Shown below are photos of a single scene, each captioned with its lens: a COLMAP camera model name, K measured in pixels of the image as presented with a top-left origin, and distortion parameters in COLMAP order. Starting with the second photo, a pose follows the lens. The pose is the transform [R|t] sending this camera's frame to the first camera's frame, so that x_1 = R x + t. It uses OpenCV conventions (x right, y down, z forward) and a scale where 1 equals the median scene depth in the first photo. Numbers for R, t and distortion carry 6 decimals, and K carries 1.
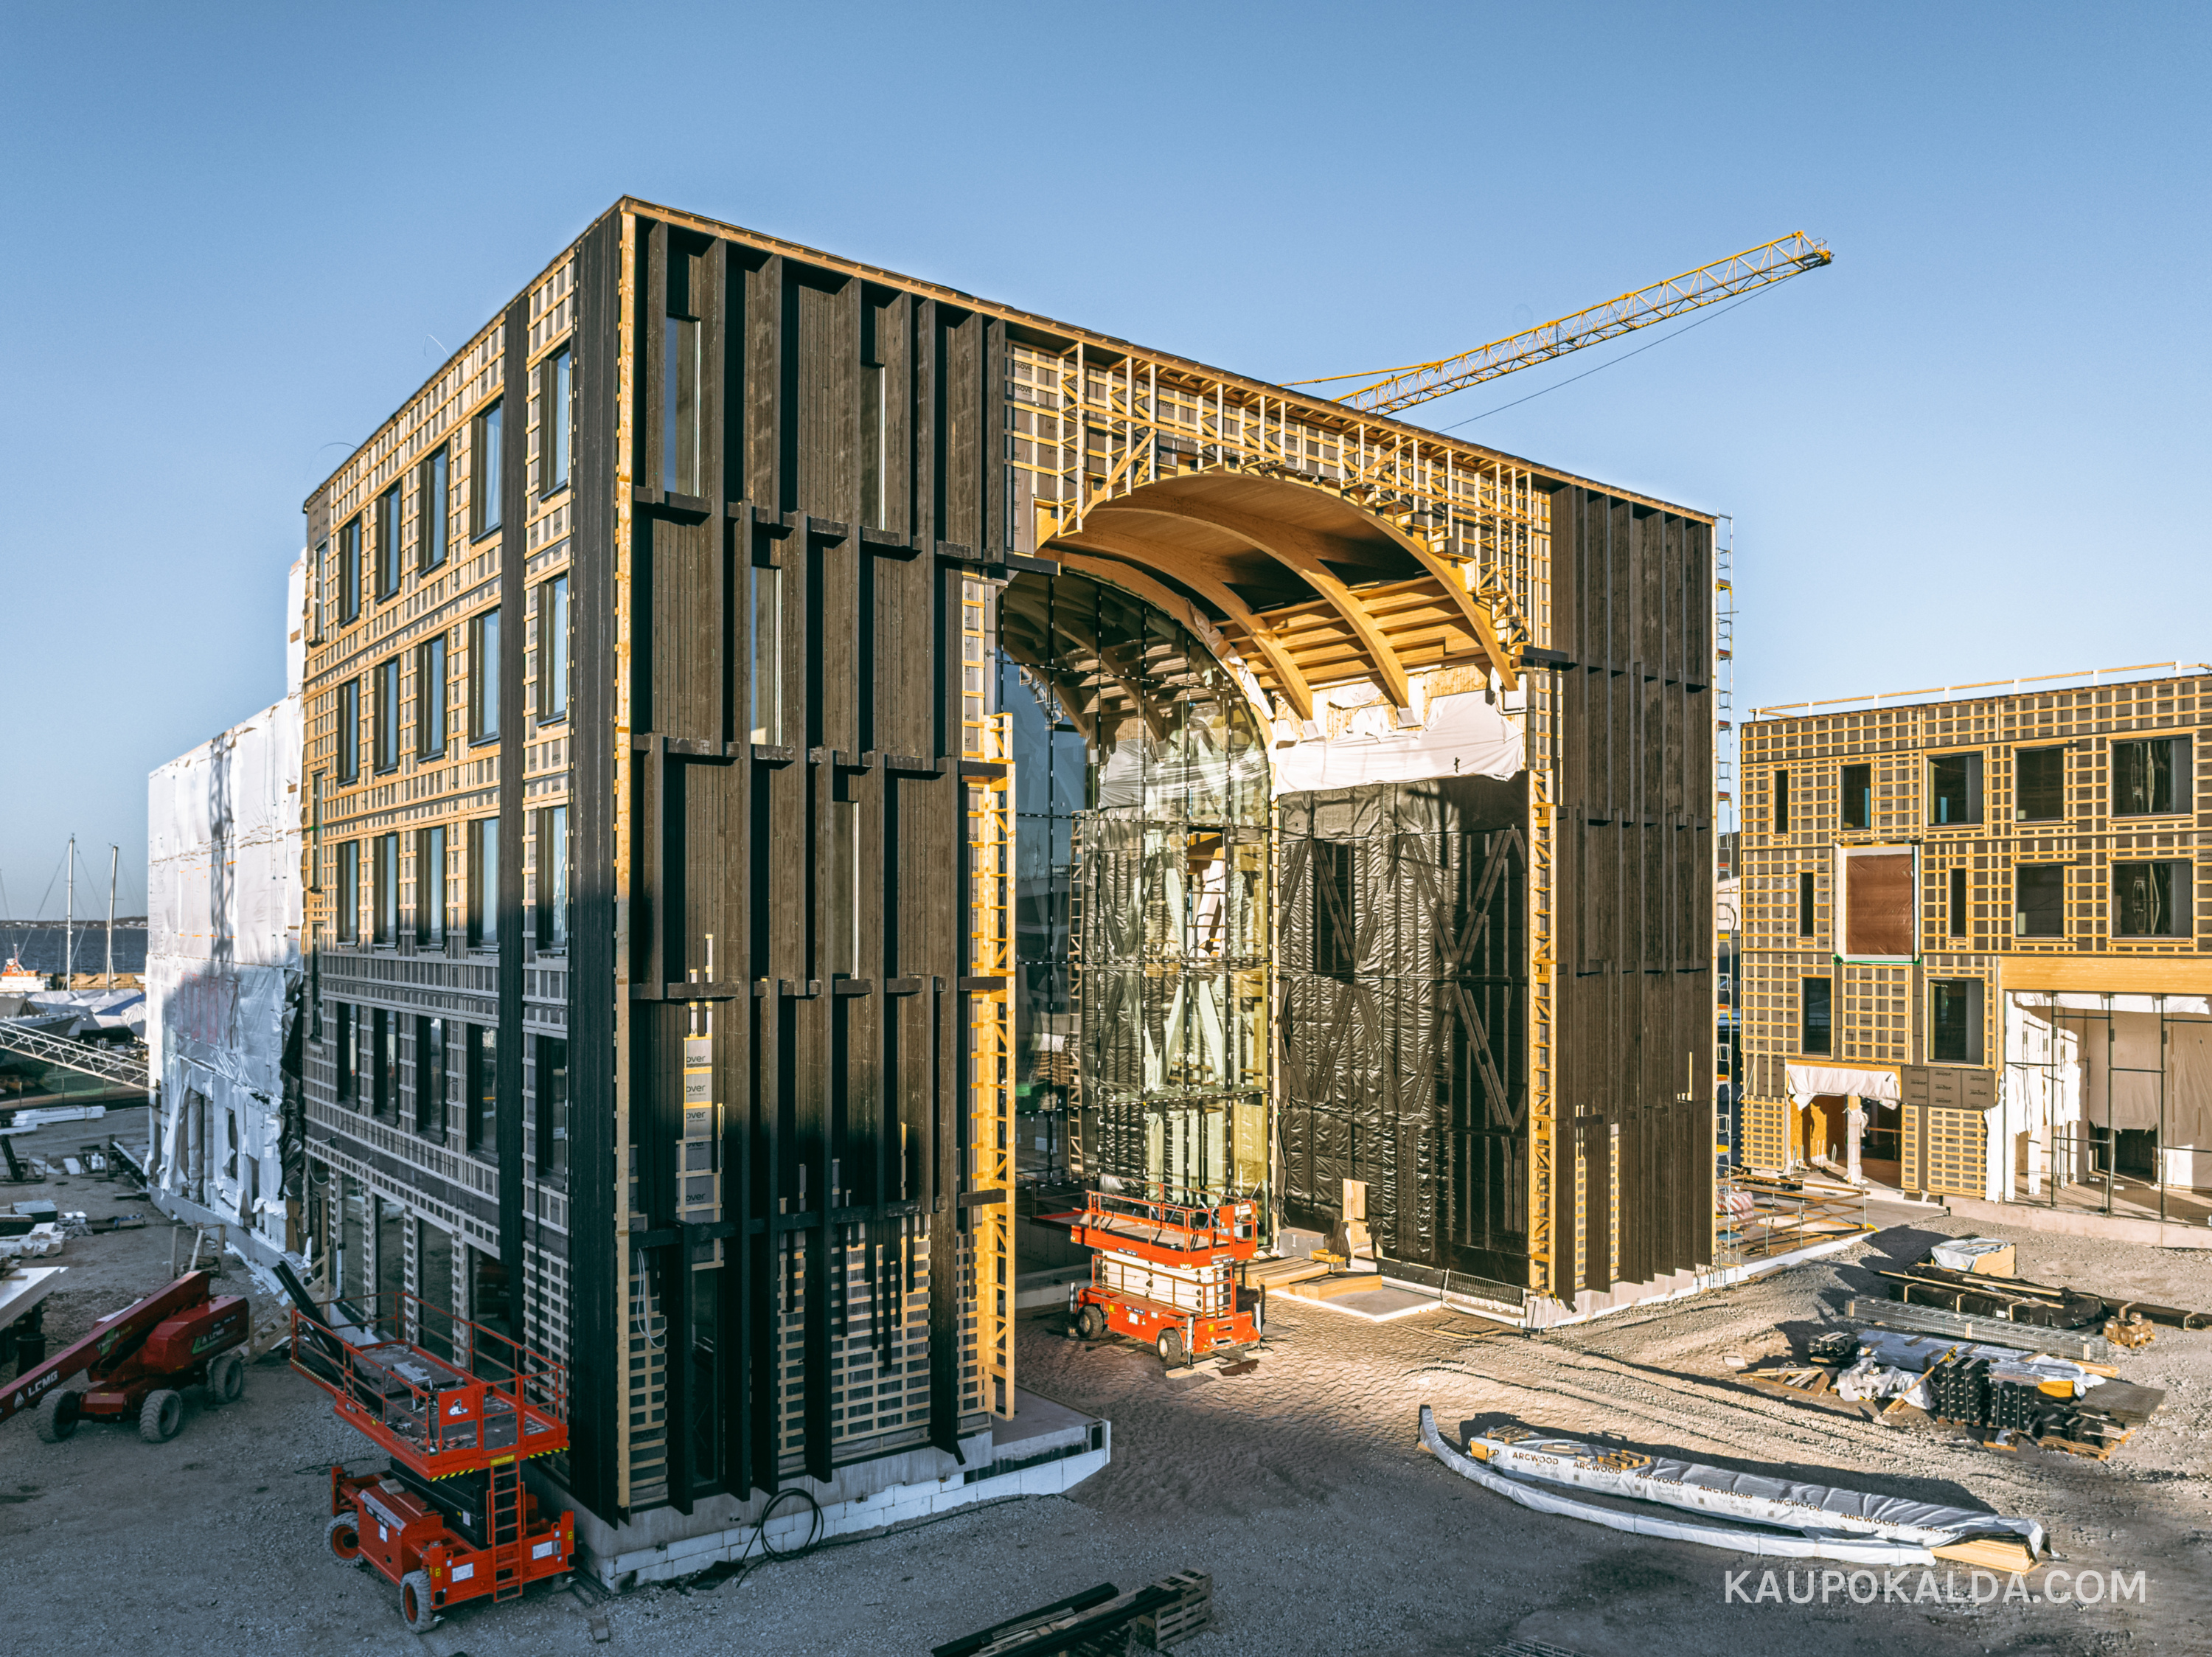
lens RADIAL K [[1719.3, 0, 1097.0], [0, 1719.3, 913.9], [0, 0, 1]] dist [-0.031805, 0.004334]
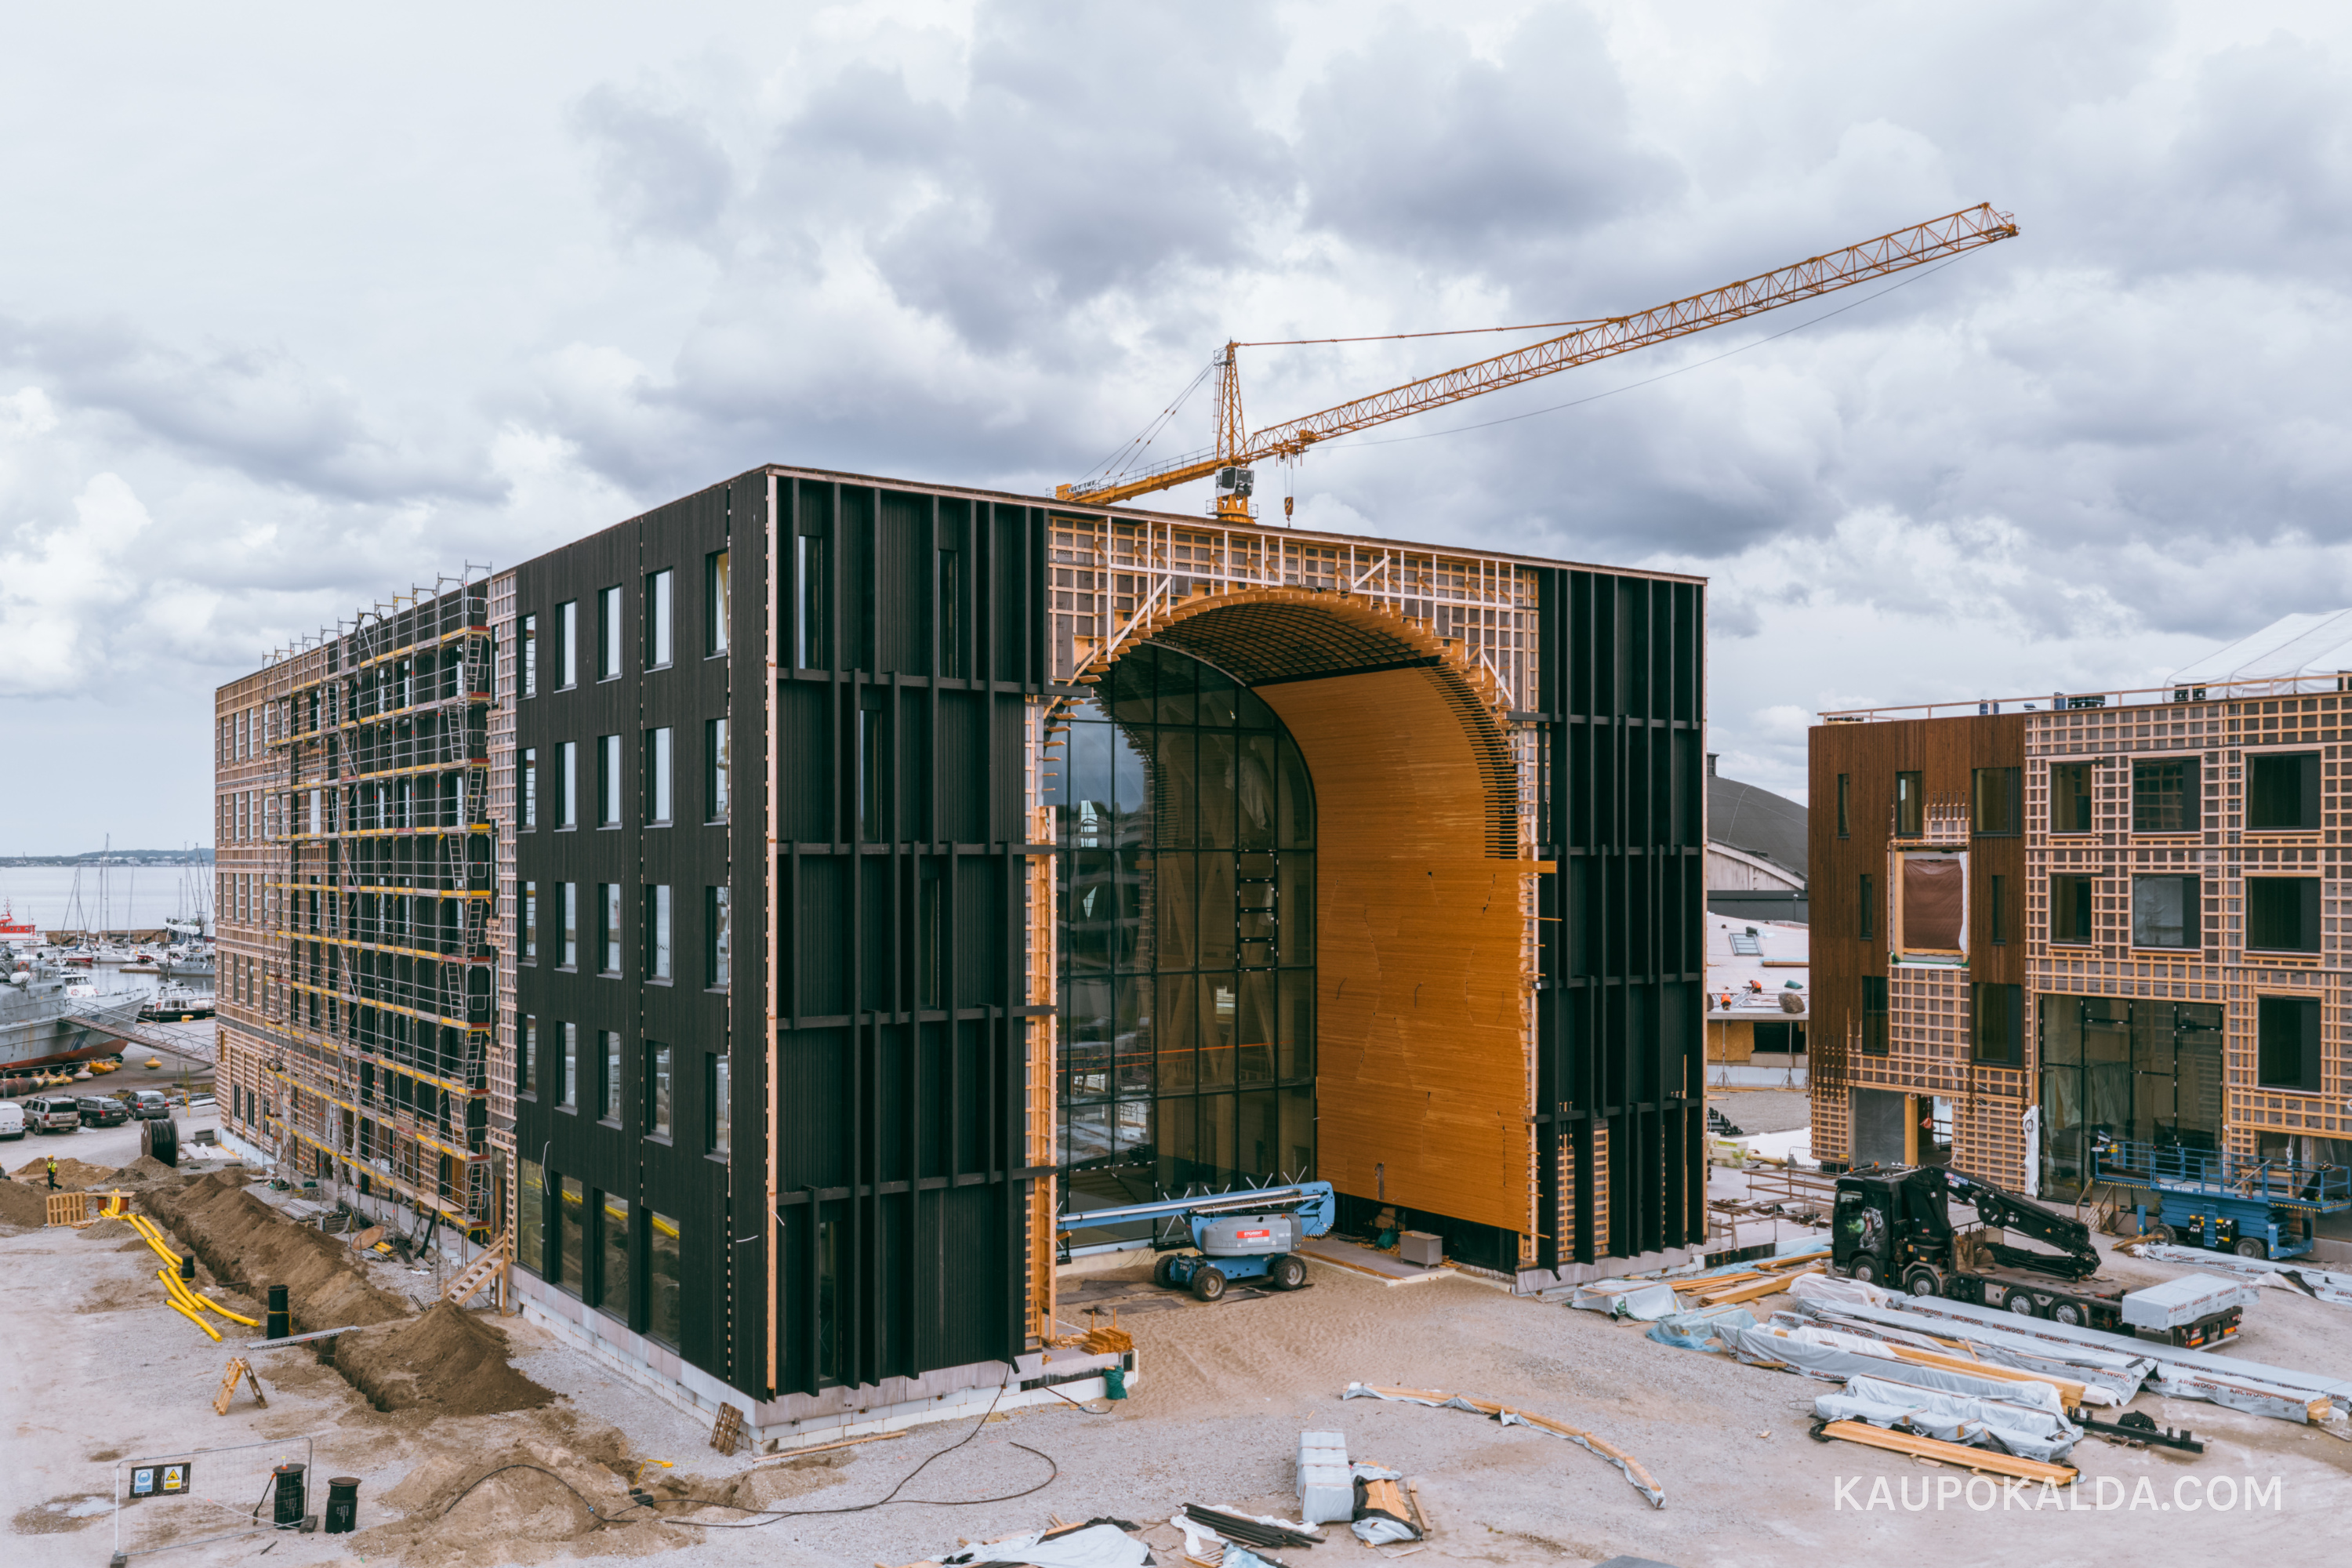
lens RADIAL K [[2259.7, 0, 1161.9], [0, 2259.7, 828.6], [0, 0, 1]] dist [0.058497, -0.045620]
pose [[0.998213, -0.000830, -0.059759, 0.094893], [0.000954, 0.999997, 0.002046, -0.071760], [0.059757, -0.002100, 0.998211, -0.510329]]
